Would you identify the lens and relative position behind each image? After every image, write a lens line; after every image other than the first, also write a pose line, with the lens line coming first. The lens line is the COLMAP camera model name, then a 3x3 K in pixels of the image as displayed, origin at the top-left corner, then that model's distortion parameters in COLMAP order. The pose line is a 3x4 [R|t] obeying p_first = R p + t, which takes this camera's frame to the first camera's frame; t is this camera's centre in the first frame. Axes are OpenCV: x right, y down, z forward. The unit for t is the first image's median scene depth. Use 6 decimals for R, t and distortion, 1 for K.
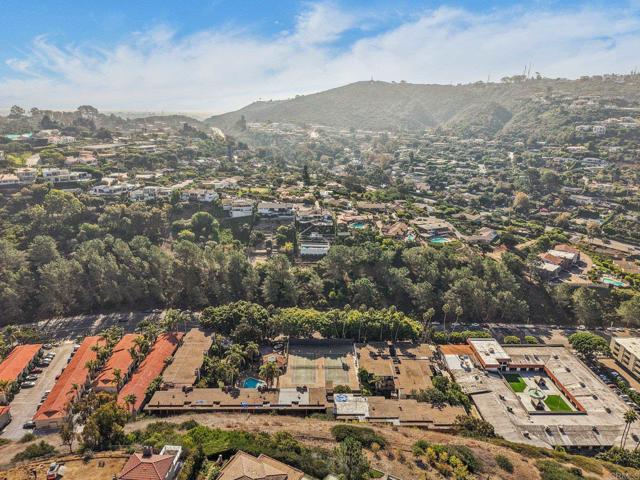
lens RADIAL K [[429.1, 0, 320.0], [0, 429.1, 240.0], [0, 0, 1]] dist [0.039066, -0.045458]
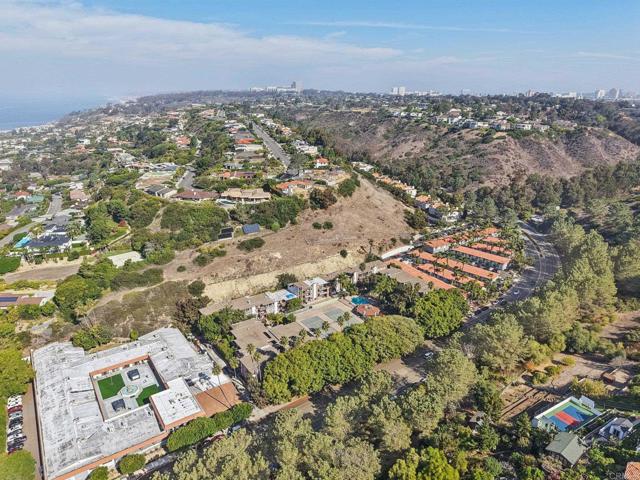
lens RADIAL K [[425.0, 0, 320.0], [0, 425.0, 240.0], [0, 0, 1]] dist [0.080263, -0.131142]
pose [[-0.830431, 0.169437, -0.530731, 0.542463], [-0.175435, 0.824638, 0.537769, -0.440016], [0.528778, 0.539689, -0.655080, 1.500028]]
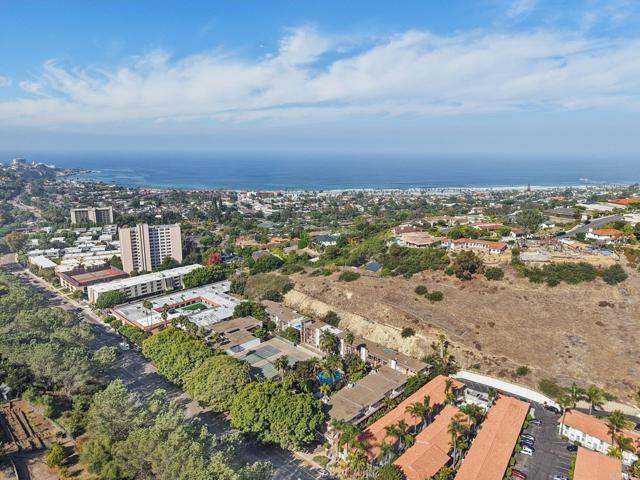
lens RADIAL K [[432.7, 0, 321.0], [0, 432.7, 241.4], [0, 0, 1]] dist [0.041279, -0.044285]
pose [[-0.703189, -0.162665, 0.692145, -0.720495], [0.195646, 0.891629, 0.408314, -0.335439], [-0.683555, 0.422537, -0.595159, 1.332843]]
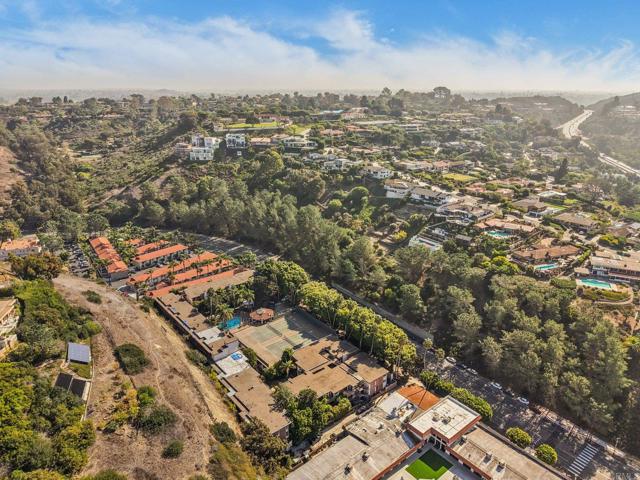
lens RADIAL K [[437.6, 0, 323.0], [0, 437.6, 243.0], [0, 0, 1]] dist [0.008148, -0.002294]
pose [[0.624613, 0.254568, -0.738278, 0.748950], [-0.223768, 0.964079, 0.143110, -0.093989], [0.748189, 0.075815, 0.659140, 0.332855]]
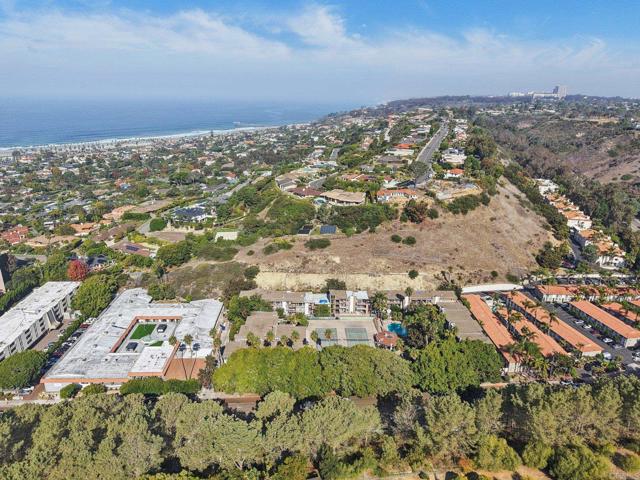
lens RADIAL K [[425.0, 0, 320.0], [0, 425.0, 240.0], [0, 0, 1]] dist [0.080263, -0.131142]
pose [[-0.999584, -0.015552, -0.024269, 0.078519], [-0.026817, 0.810464, 0.585174, -0.473090], [0.010569, 0.585582, -0.810544, 1.601310]]
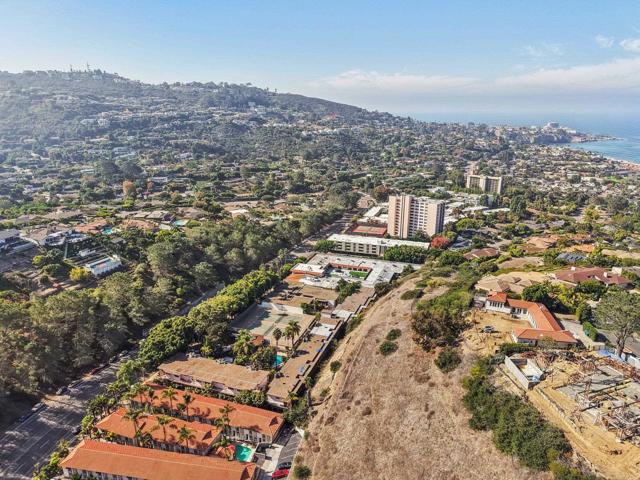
lens RADIAL K [[432.7, 0, 321.0], [0, 432.7, 241.4], [0, 0, 1]] dist [0.041279, -0.044285]
pose [[0.355015, -0.283265, 0.890913, -0.886640], [0.274475, 0.942573, 0.190316, -0.098659], [-0.893660, 0.176968, 0.412377, 0.343419]]
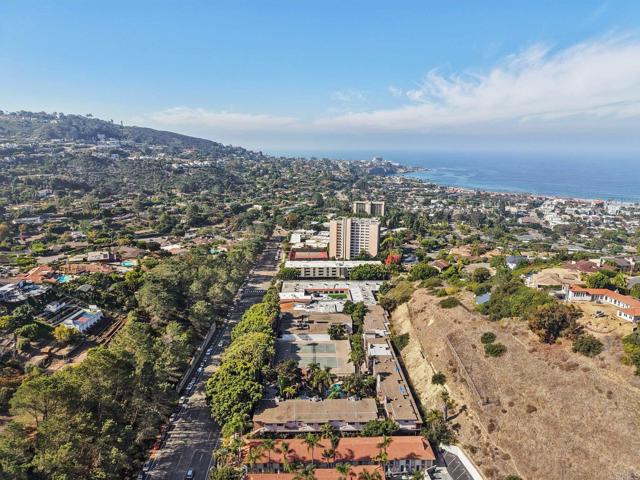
lens RADIAL K [[427.4, 0, 318.1], [0, 427.4, 247.8], [0, 0, 1]] dist [0.007001, -0.001951]
pose [[-0.006733, -0.243389, 0.969905, -0.935939], [0.285099, 0.929205, 0.235154, -0.198466], [-0.958475, 0.278102, 0.063133, 0.798473]]
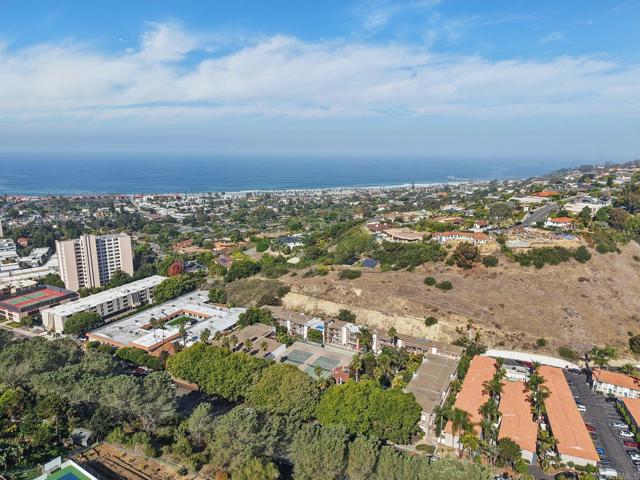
lens RADIAL K [[429.1, 0, 320.0], [0, 429.1, 240.0], [0, 0, 1]] dist [0.039066, -0.045458]
pose [[-0.871280, -0.114291, 0.477292, -0.454725], [0.130404, 0.883639, 0.449641, -0.393827], [-0.473144, 0.454004, -0.754993, 1.531710]]
